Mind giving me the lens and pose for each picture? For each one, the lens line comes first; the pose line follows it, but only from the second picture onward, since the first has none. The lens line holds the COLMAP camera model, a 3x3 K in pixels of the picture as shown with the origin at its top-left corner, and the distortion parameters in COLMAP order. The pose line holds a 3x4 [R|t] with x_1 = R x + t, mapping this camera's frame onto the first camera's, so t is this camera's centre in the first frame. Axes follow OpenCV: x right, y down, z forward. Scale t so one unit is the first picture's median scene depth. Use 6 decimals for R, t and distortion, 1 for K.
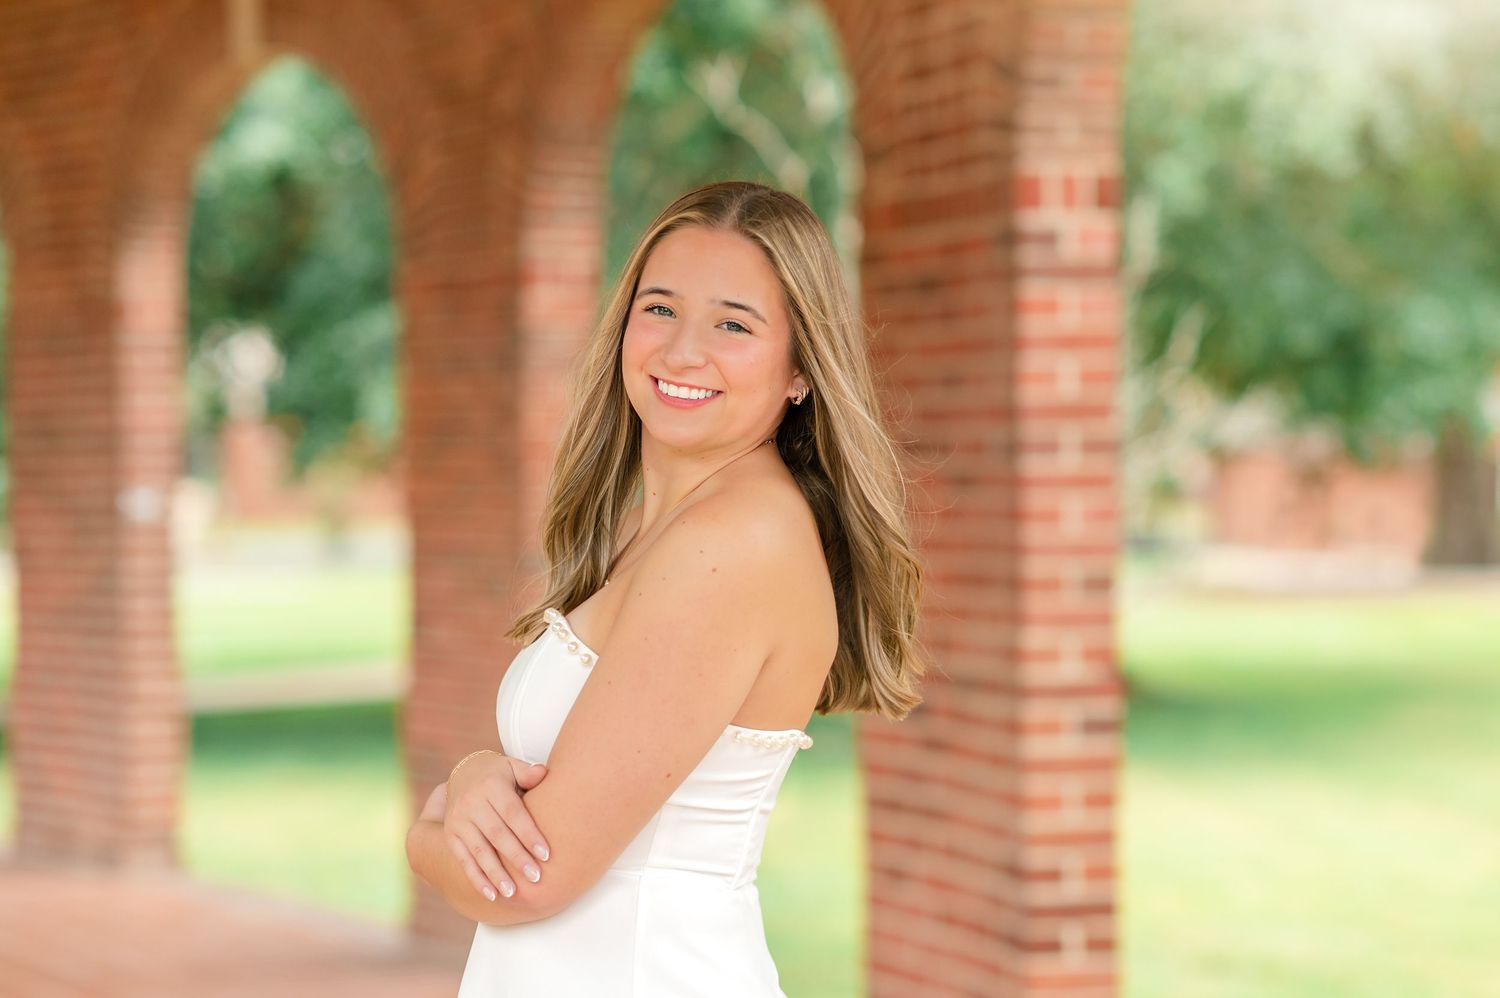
lens RADIAL K [[3646.8, 0, 745.7], [0, 3646.8, 499.7], [0, 0, 1]] dist [-0.041223, 0.322035]
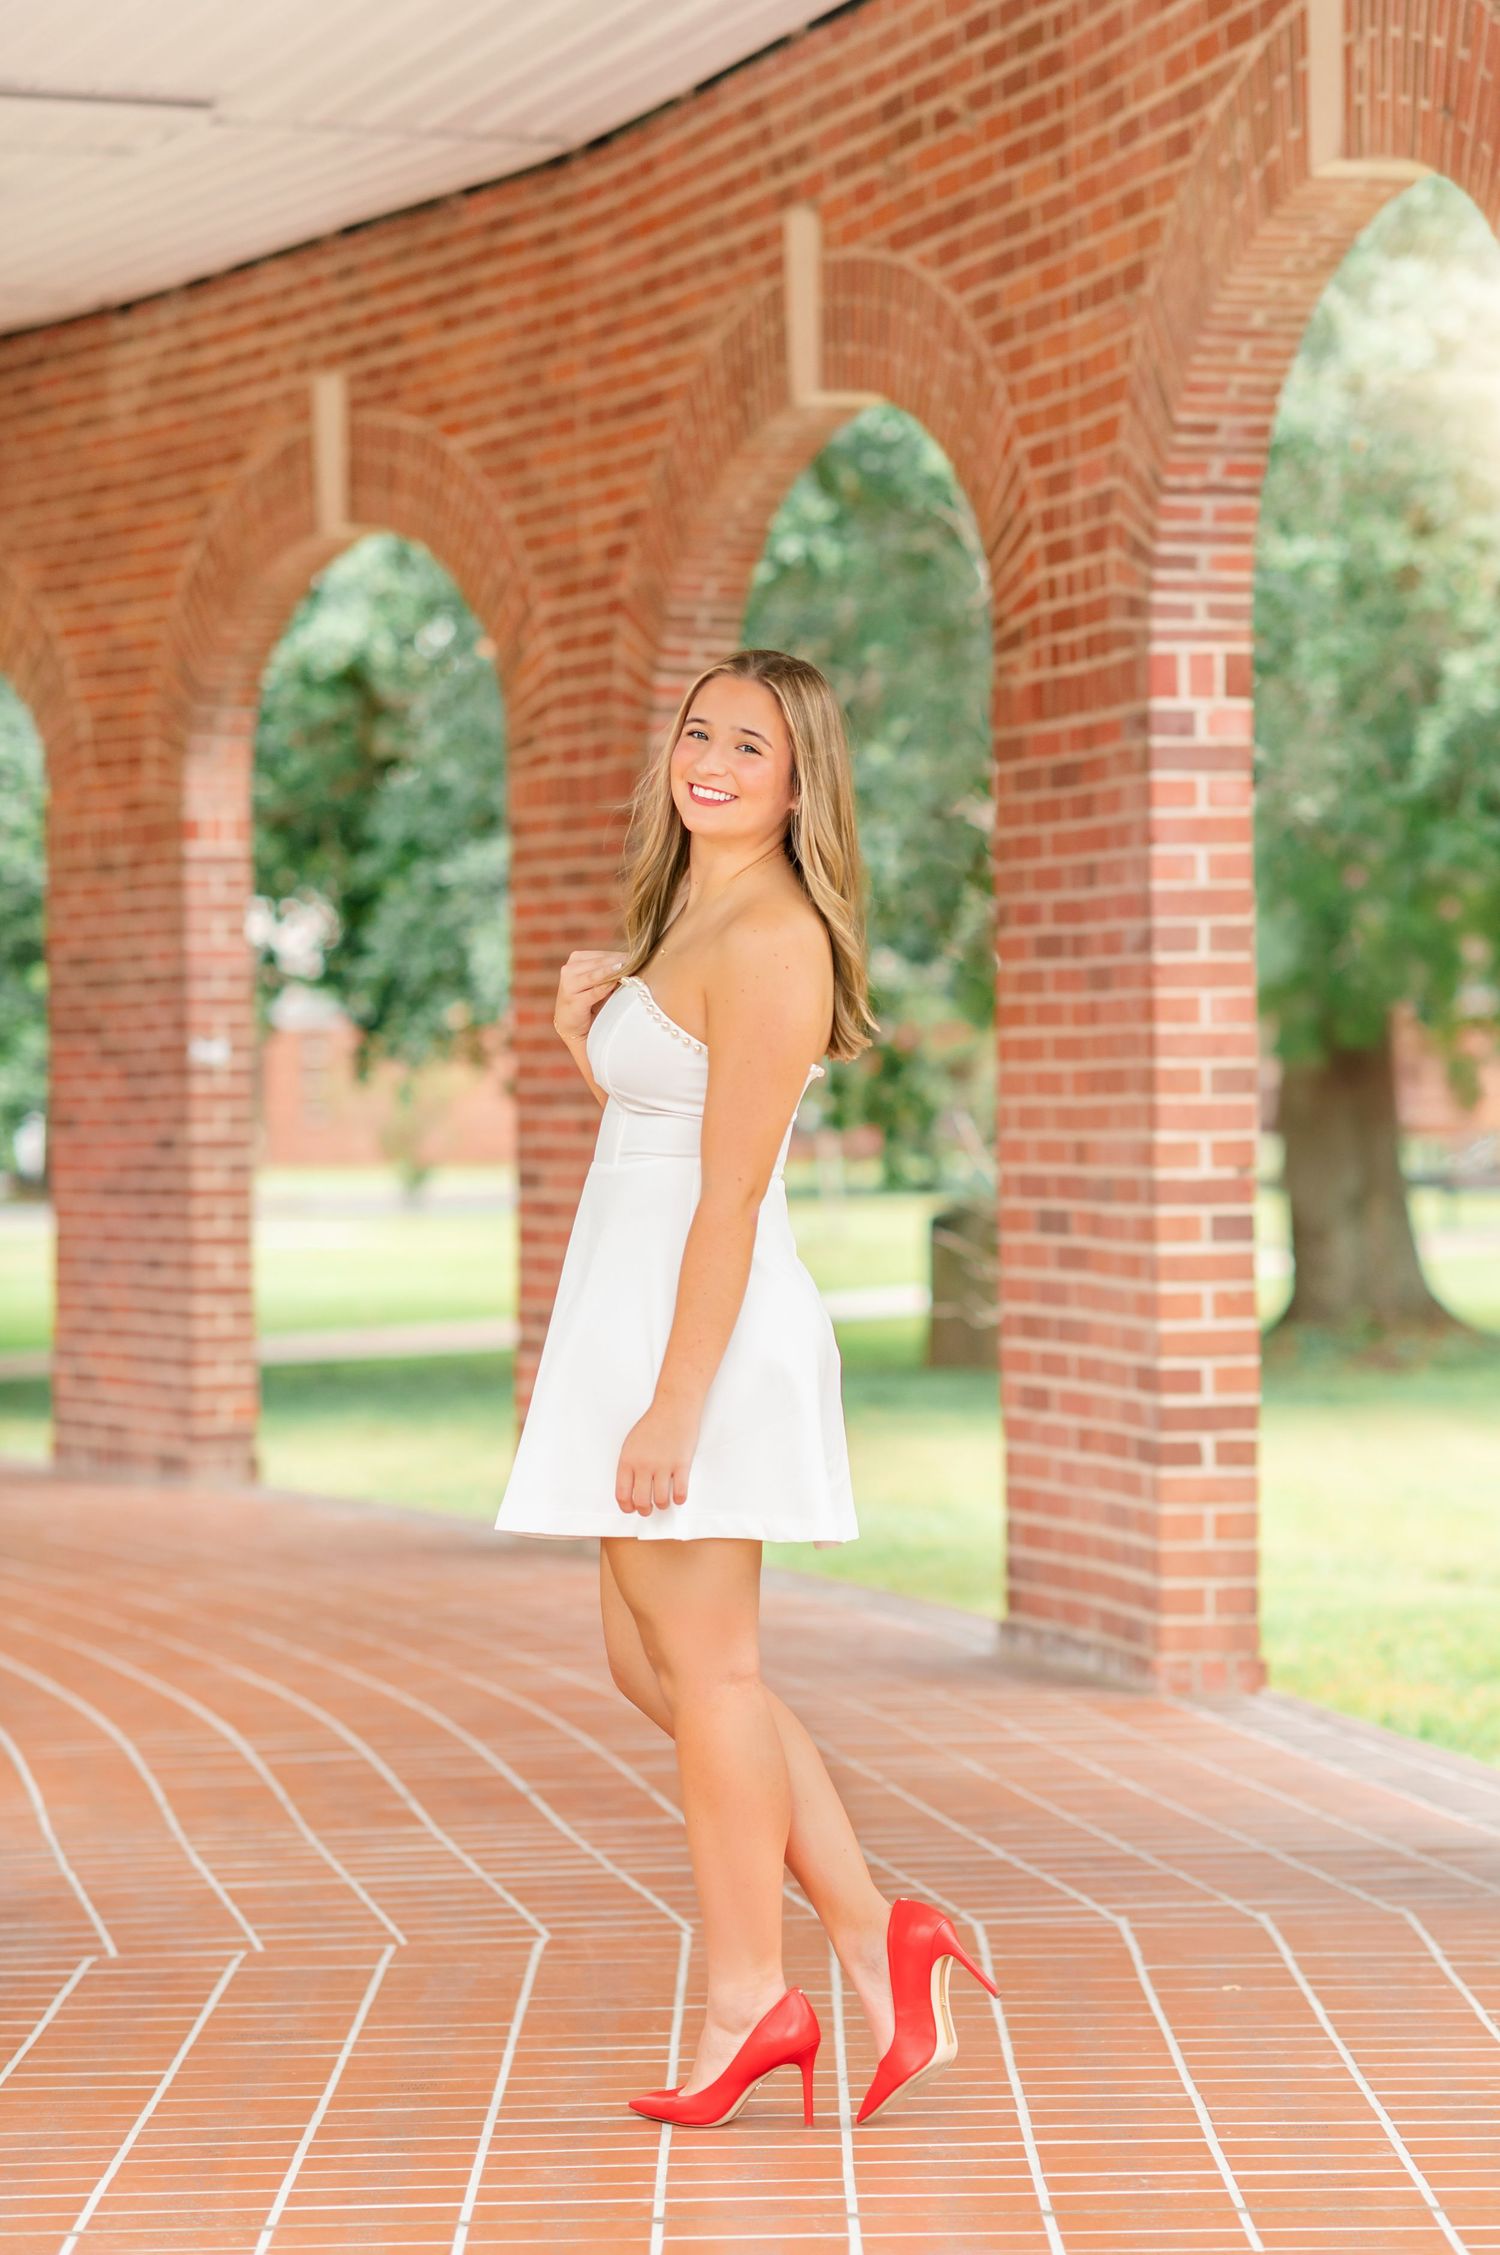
lens RADIAL K [[5482.3, 0, 758.0], [0, 5482.3, 1181.4], [0, 0, 1]] dist [-0.041223, 0.322035]
pose [[0.998726, -0.000175, -0.050461, 0.042635], [0.000243, 0.999999, 0.001337, 0.046283], [0.050461, -0.001348, 0.998725, -0.441589]]
